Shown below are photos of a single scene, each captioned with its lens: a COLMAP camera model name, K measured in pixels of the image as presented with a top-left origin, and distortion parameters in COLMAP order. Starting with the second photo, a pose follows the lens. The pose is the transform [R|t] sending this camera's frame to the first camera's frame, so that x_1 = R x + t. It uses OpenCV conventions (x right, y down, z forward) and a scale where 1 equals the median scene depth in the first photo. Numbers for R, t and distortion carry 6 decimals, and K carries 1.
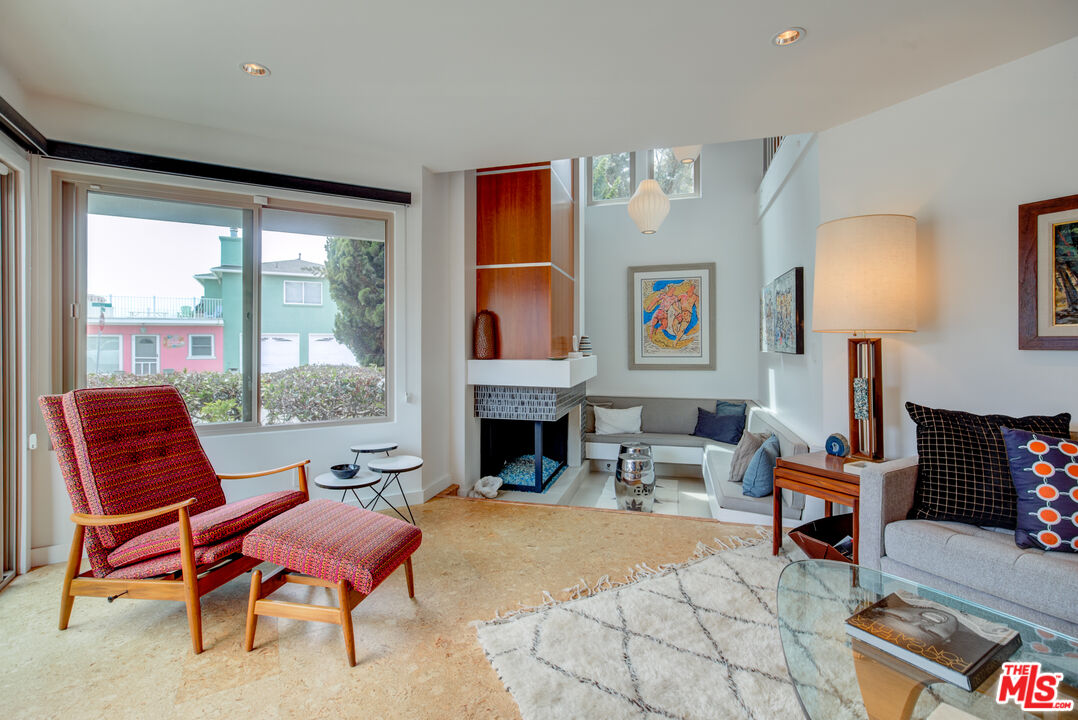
lens RADIAL K [[488.8, 0, 538.2], [0, 488.8, 342.8], [0, 0, 1]] dist [-0.001029, 0.000190]
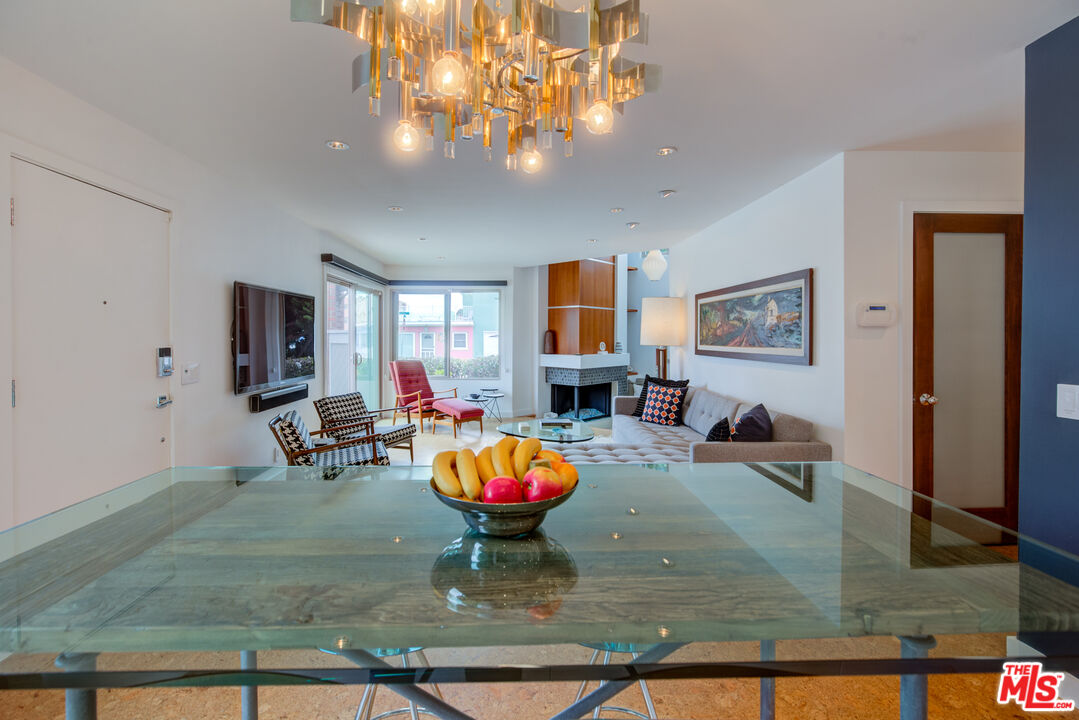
lens RADIAL K [[489.2, 0, 538.7], [0, 489.2, 342.8], [0, 0, 1]] dist [-0.001029, 0.000190]
pose [[0.894682, 0.011893, -0.446546, 0.743736], [-0.006213, 0.999880, 0.014181, -0.040331], [0.446661, -0.009913, 0.894648, -0.815296]]
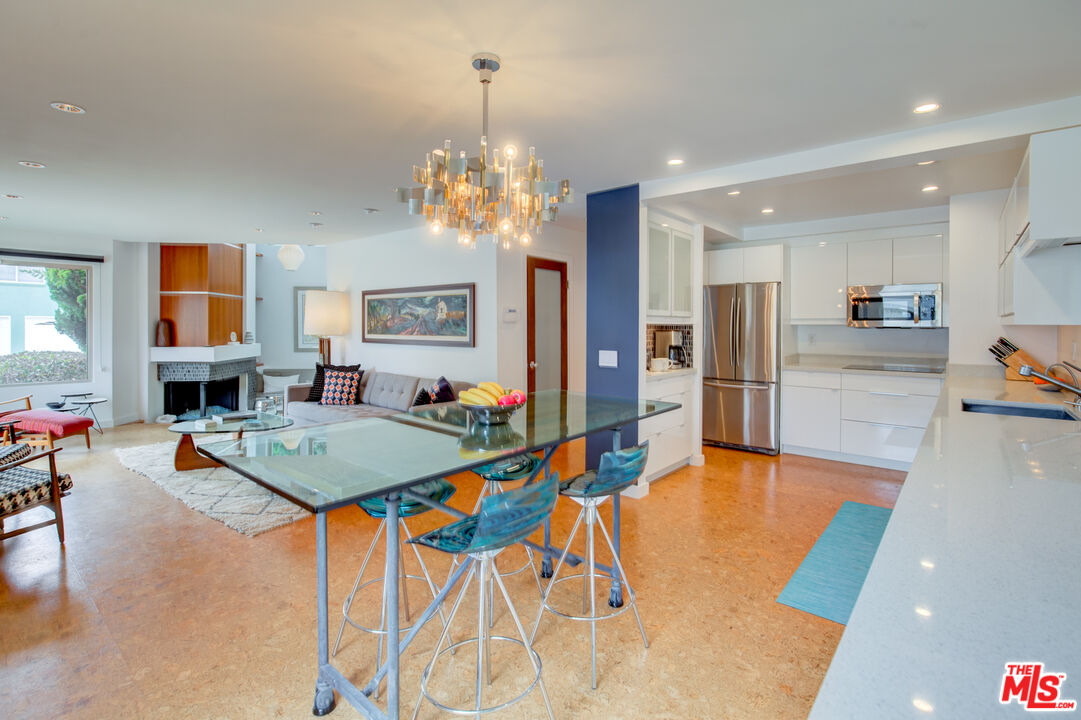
lens RADIAL K [[496.7, 0, 535.3], [0, 496.7, 329.9], [0, 0, 1]] dist [0.001855, 0.001053]
pose [[0.935649, 0.004110, 0.352909, 0.492485], [-0.007271, 0.999944, 0.007633, -0.048576], [-0.352858, -0.009708, 0.935627, -1.089568]]
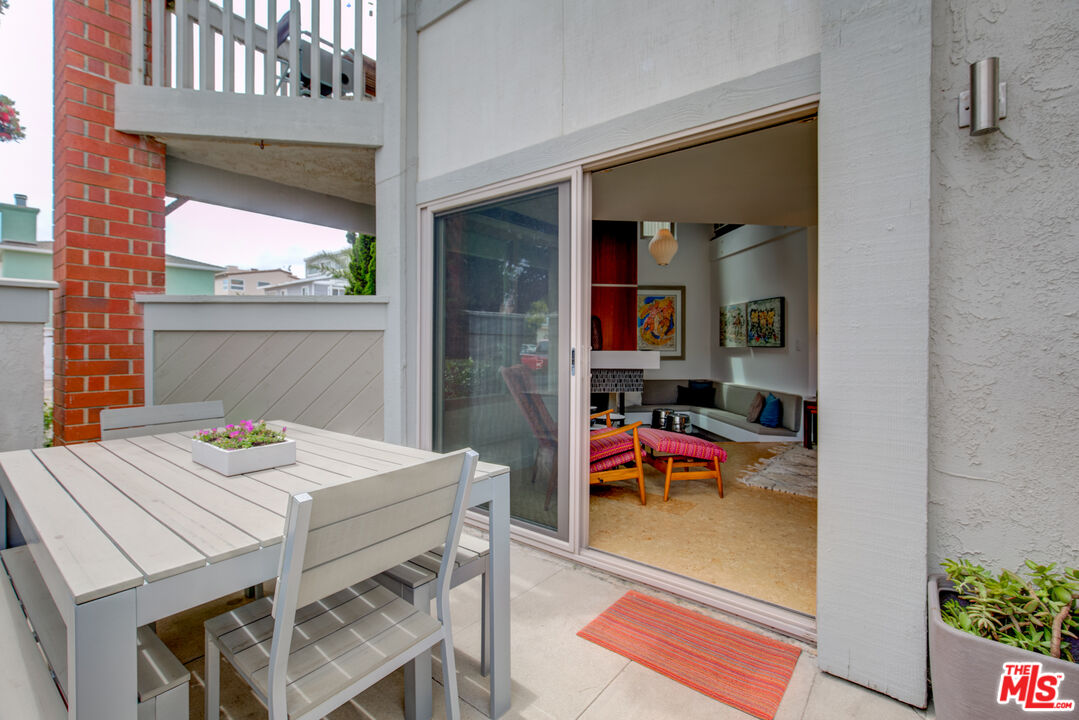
lens RADIAL K [[489.2, 0, 538.7], [0, 489.2, 342.8], [0, 0, 1]] dist [-0.001029, 0.000190]
pose [[0.925596, 0.007420, 0.378439, -0.793656], [-0.006566, 0.999972, -0.003548, 0.017380], [-0.378455, 0.000799, 0.925619, -0.248569]]
